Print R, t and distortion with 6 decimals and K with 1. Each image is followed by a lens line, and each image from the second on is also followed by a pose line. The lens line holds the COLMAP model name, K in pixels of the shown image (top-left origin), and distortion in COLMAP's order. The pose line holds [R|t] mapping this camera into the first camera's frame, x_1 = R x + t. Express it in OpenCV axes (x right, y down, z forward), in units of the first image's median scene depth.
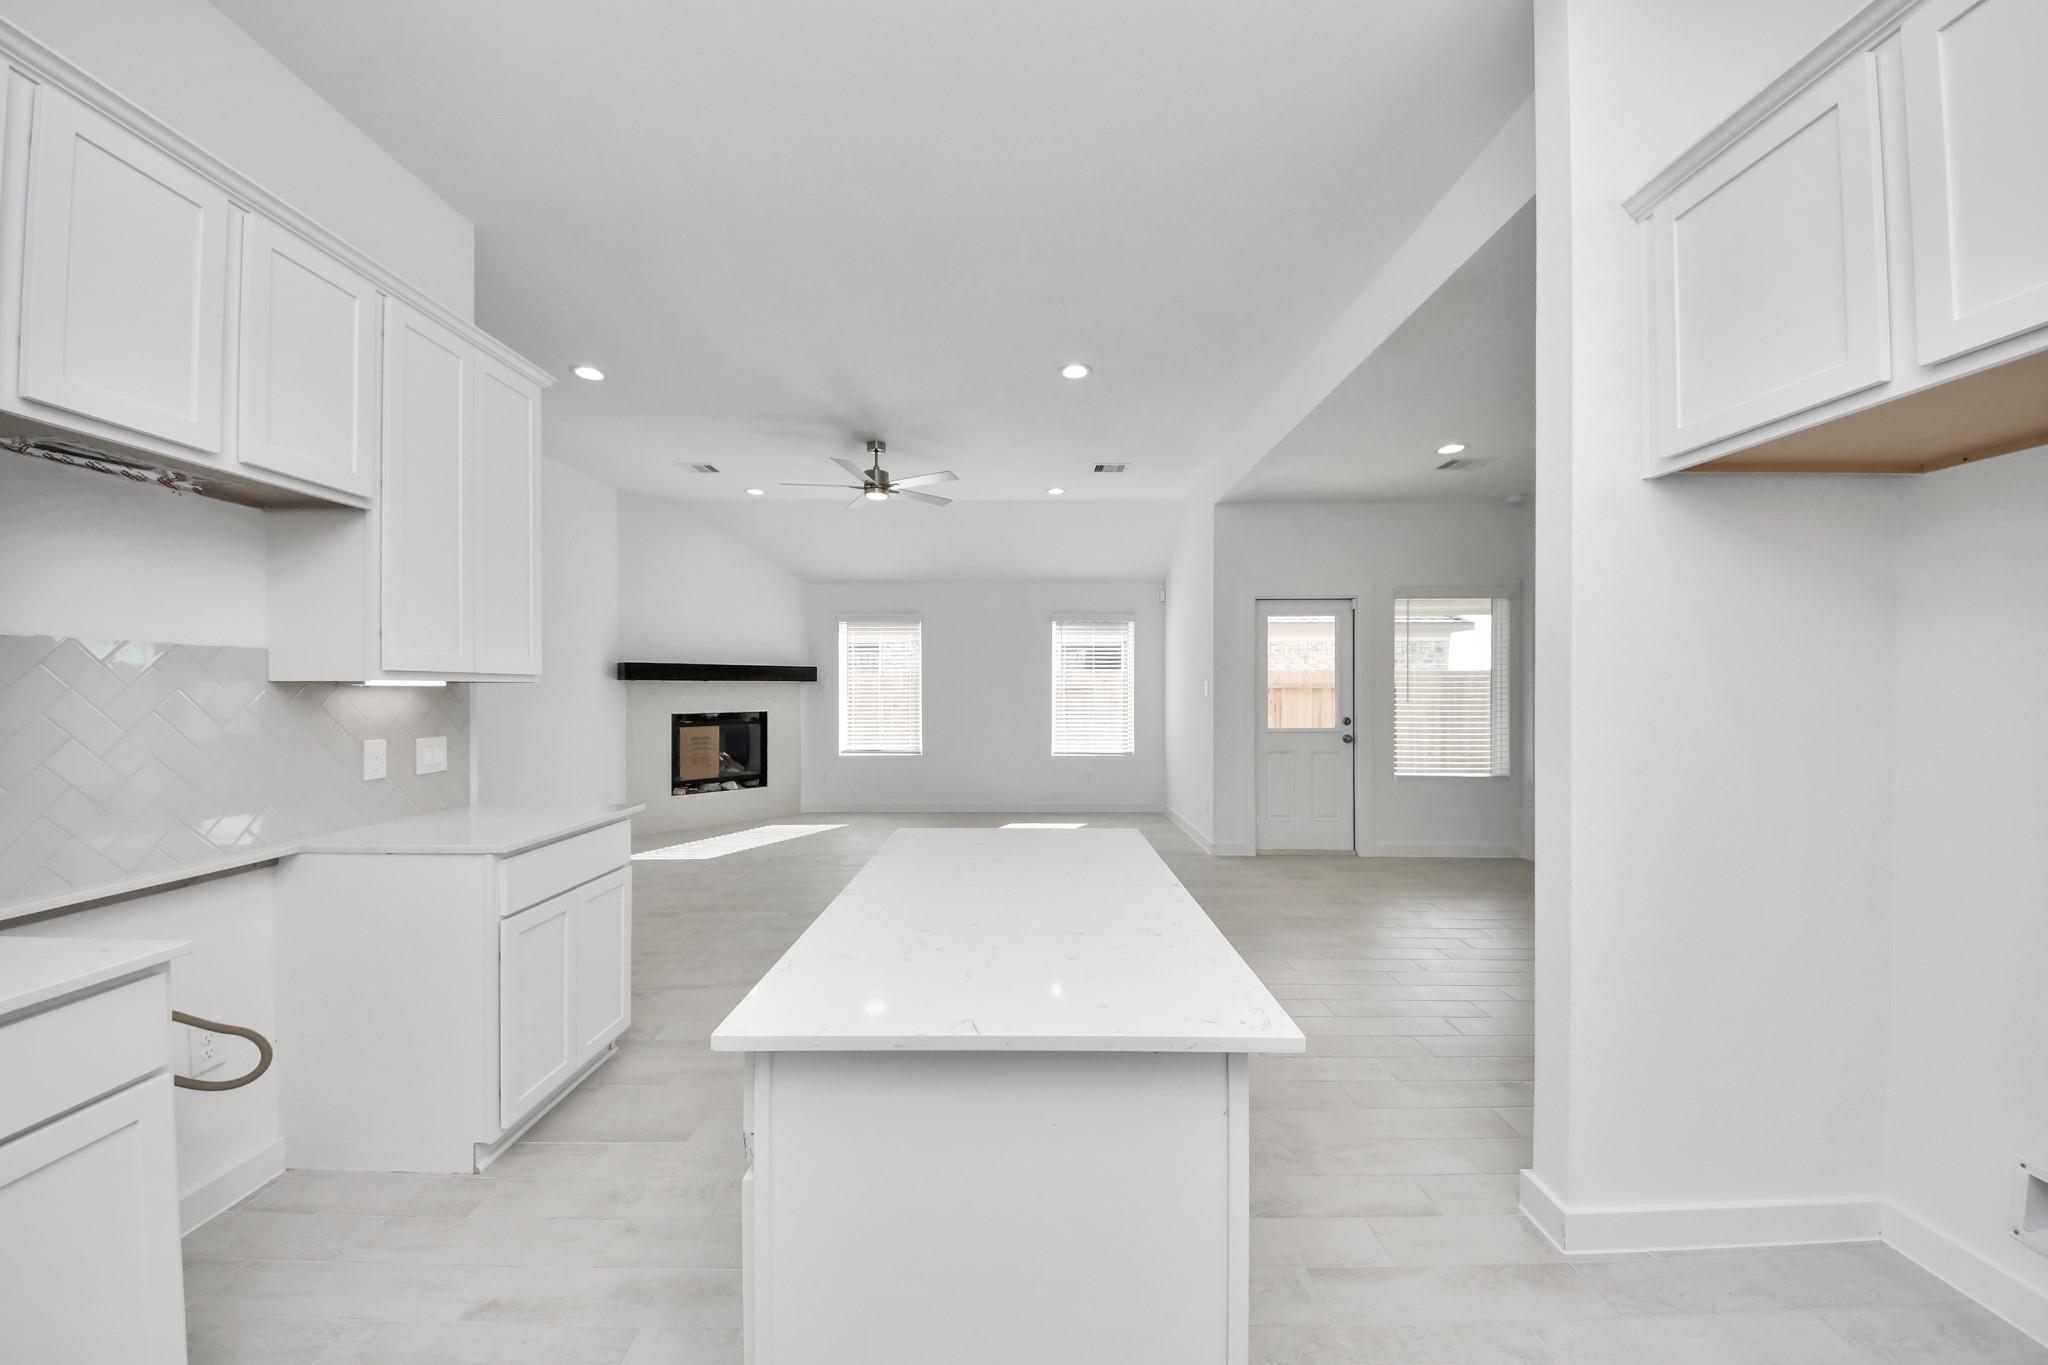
lens RADIAL K [[734.2, 0, 1026.6], [0, 734.2, 686.9], [0, 0, 1]] dist [0.000270, -0.005036]
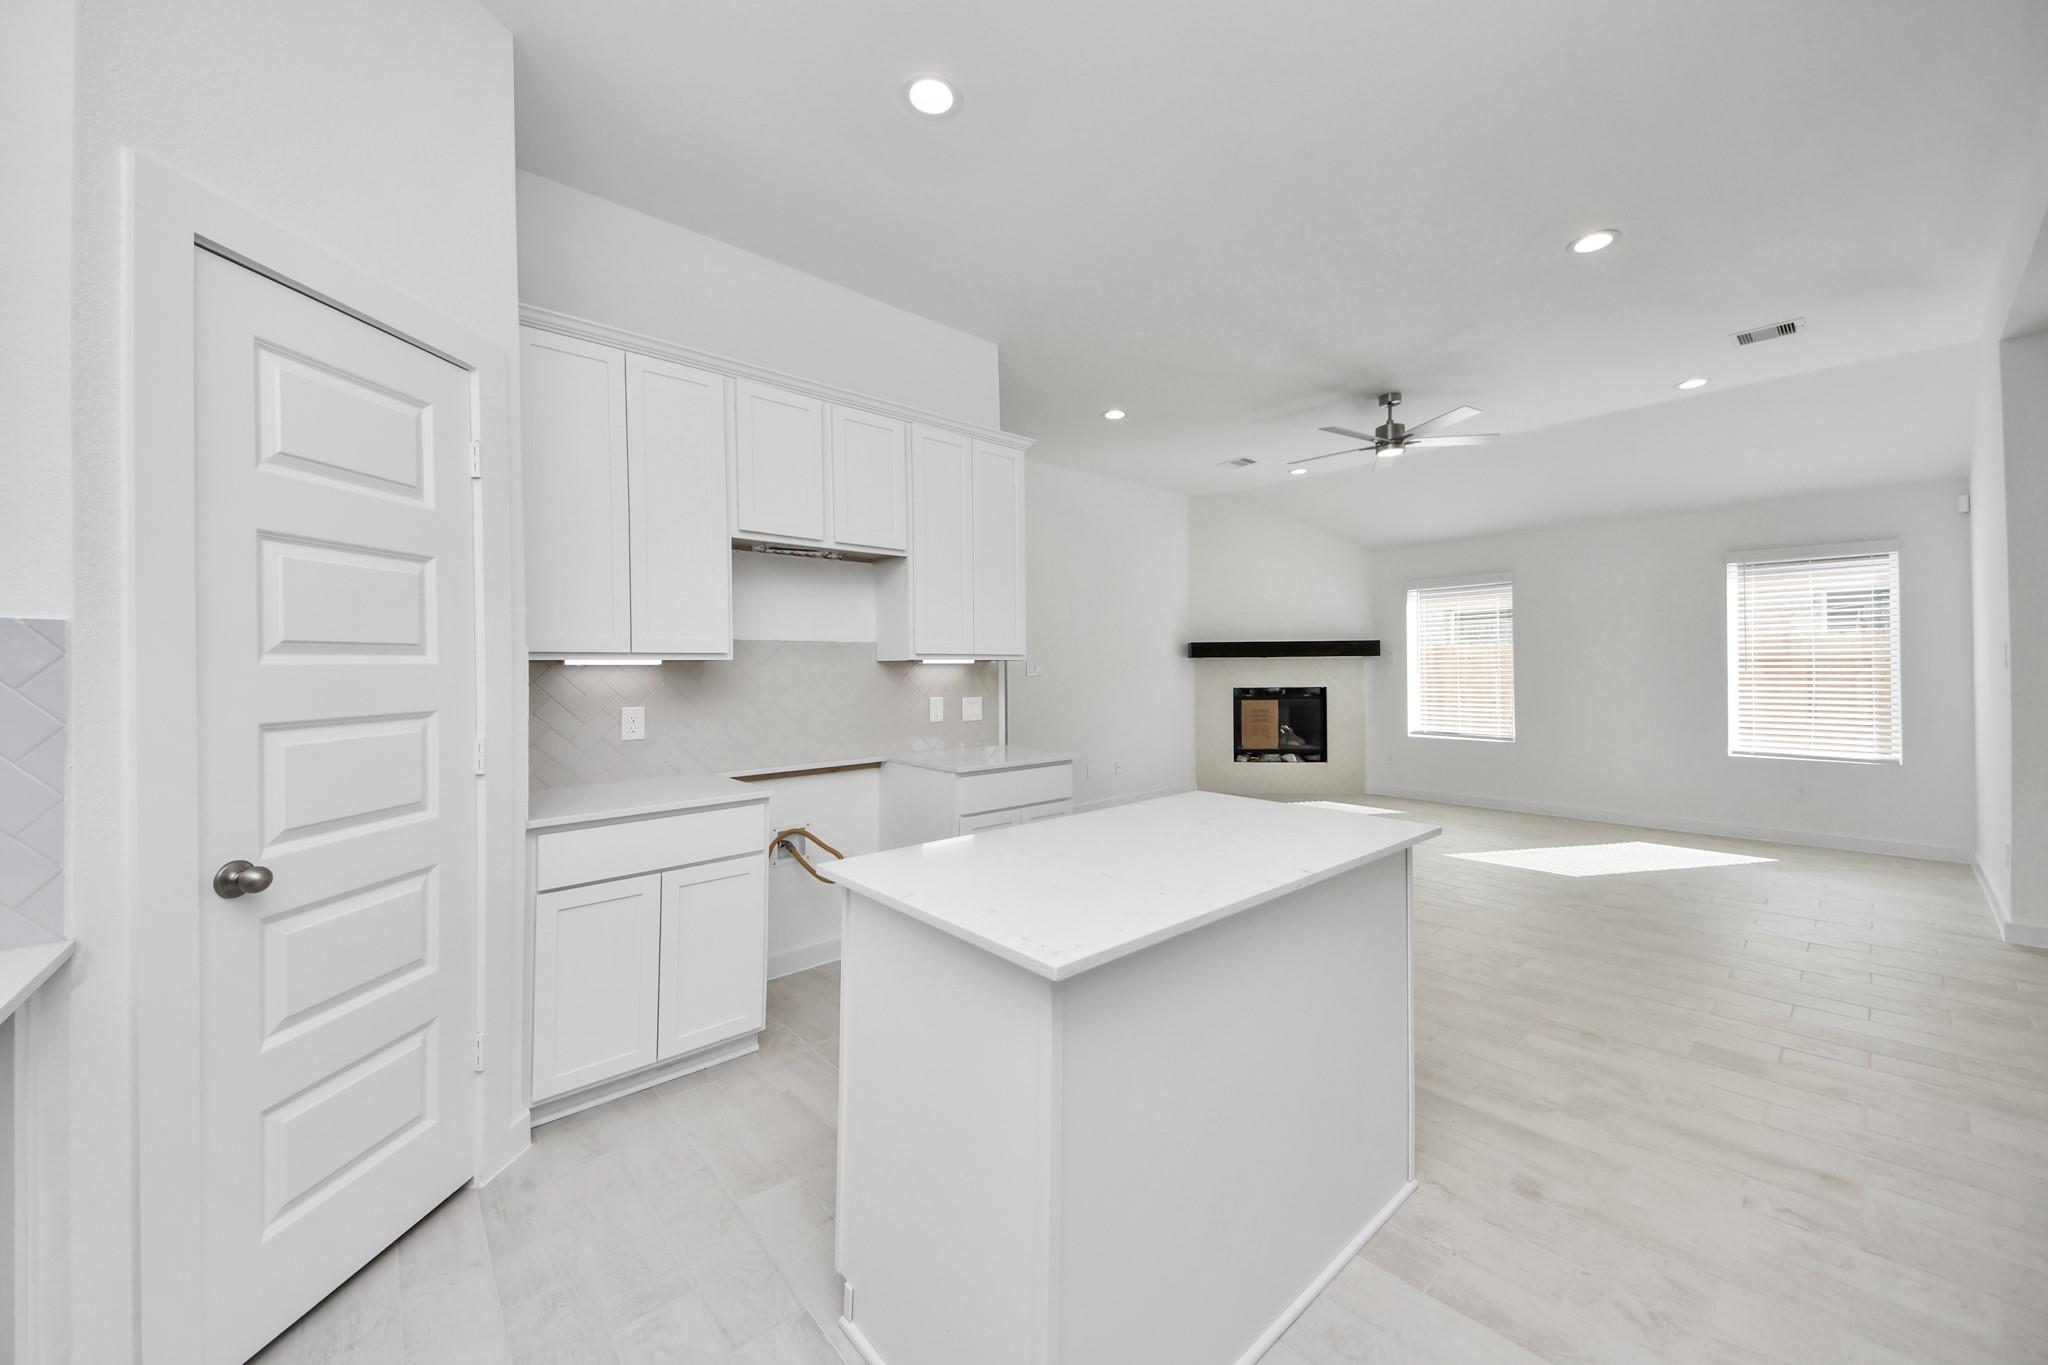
lens RADIAL K [[734.2, 0, 1019.1], [0, 734.2, 669.1], [0, 0, 1]] dist [0.000270, -0.005036]
pose [[0.646762, -0.006221, -0.762667, 0.162899], [0.010594, 0.999944, 0.000828, 0.004499], [0.762618, -0.008615, 0.646791, 0.038452]]
